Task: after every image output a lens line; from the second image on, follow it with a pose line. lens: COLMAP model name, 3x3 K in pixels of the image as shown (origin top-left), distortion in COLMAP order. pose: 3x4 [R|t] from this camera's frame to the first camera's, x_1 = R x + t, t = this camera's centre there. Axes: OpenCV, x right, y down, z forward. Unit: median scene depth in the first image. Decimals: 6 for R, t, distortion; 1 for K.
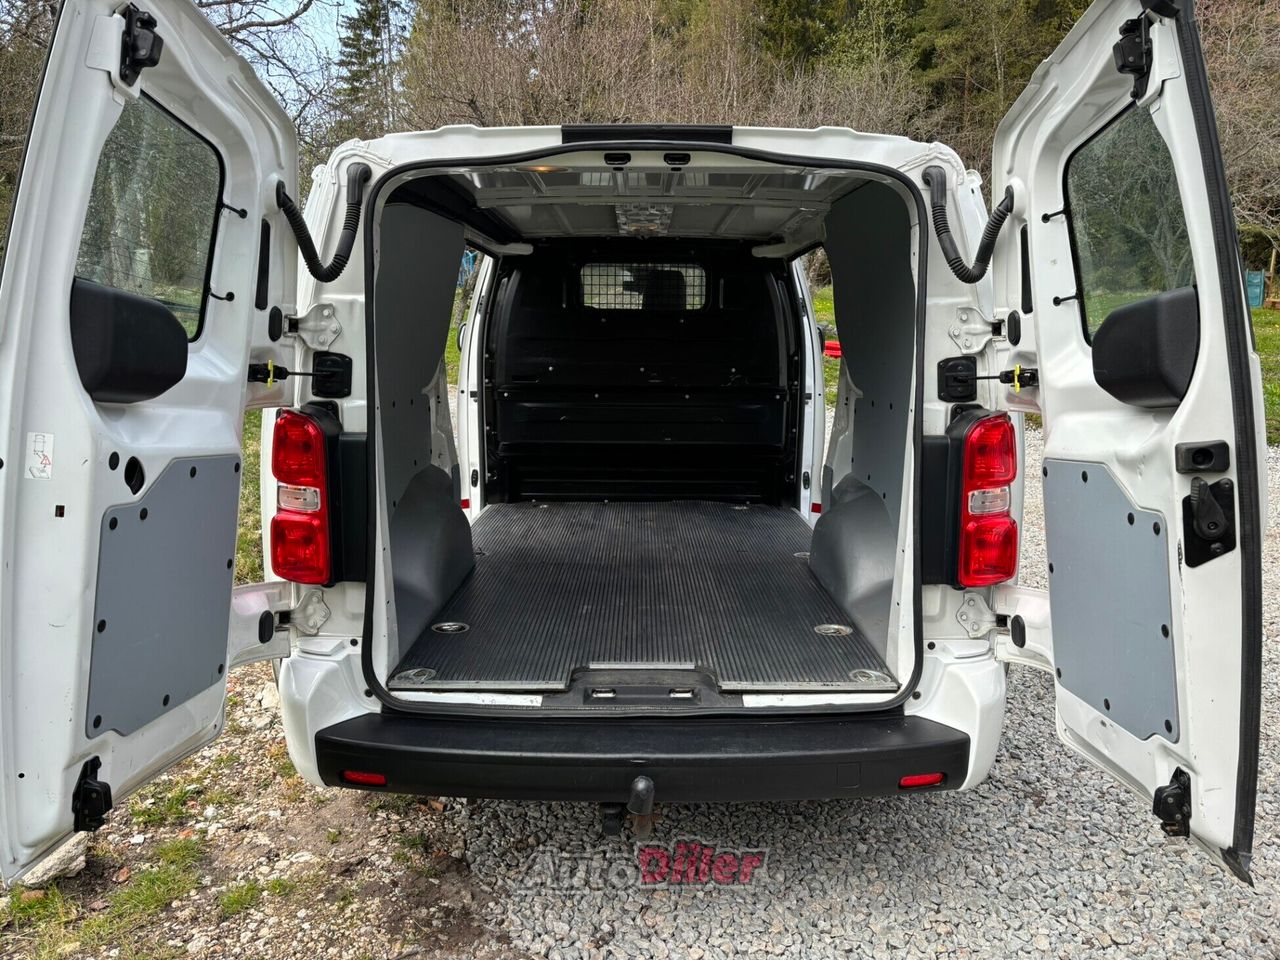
lens RADIAL K [[950.4, 0, 640.0], [0, 950.4, 480.0], [0, 0, 1]] dist [0.005840, 0.000973]
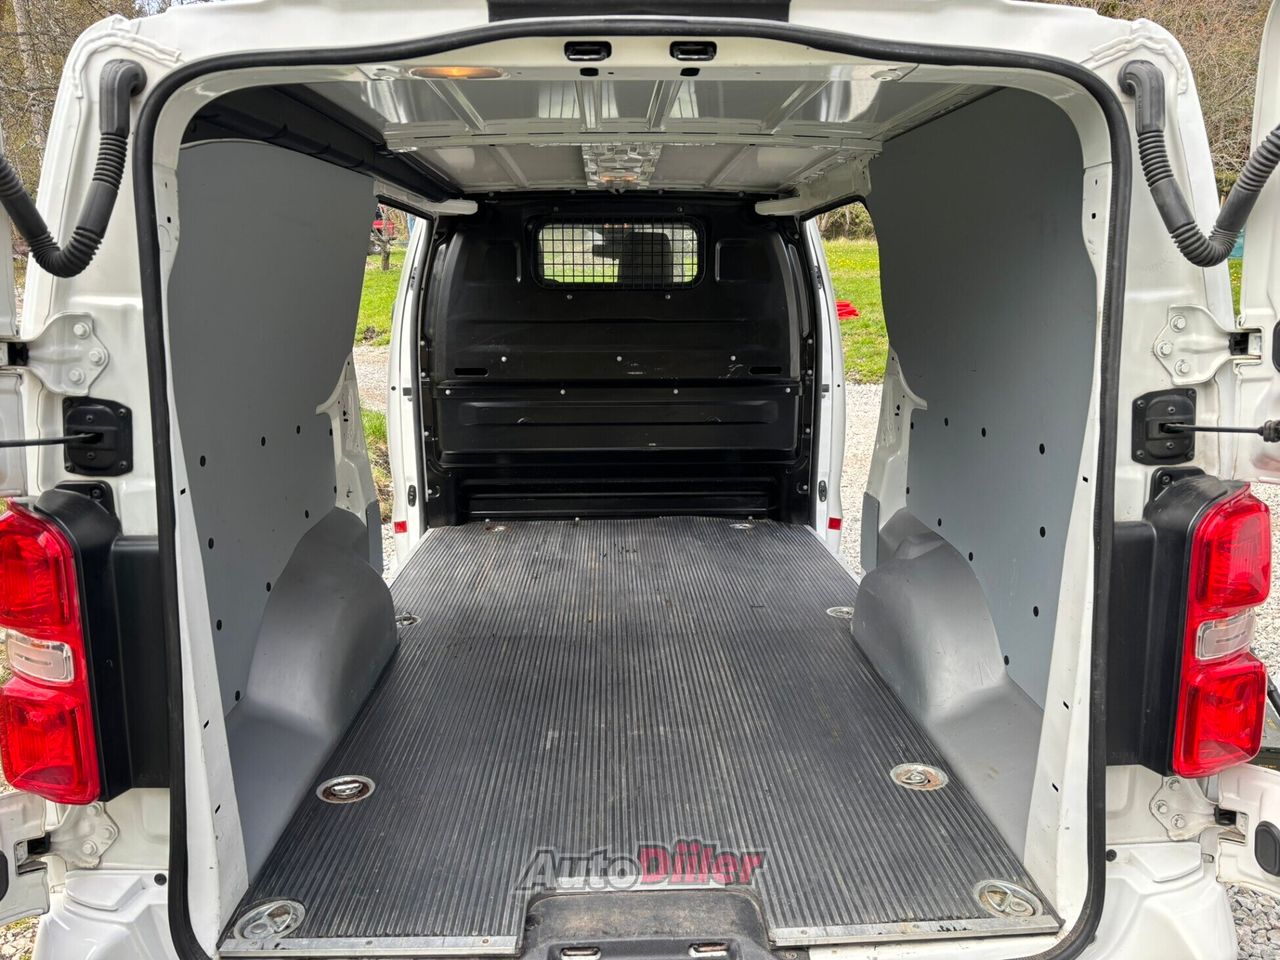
lens RADIAL K [[977.3, 0, 640.0], [0, 977.3, 480.0], [0, 0, 1]] dist [-0.001615, 0.006339]
pose [[0.999413, -0.017078, 0.029710, -0.008558], [0.015941, 0.999147, 0.038084, -0.062229], [-0.030335, -0.037588, 0.998833, 0.243815]]
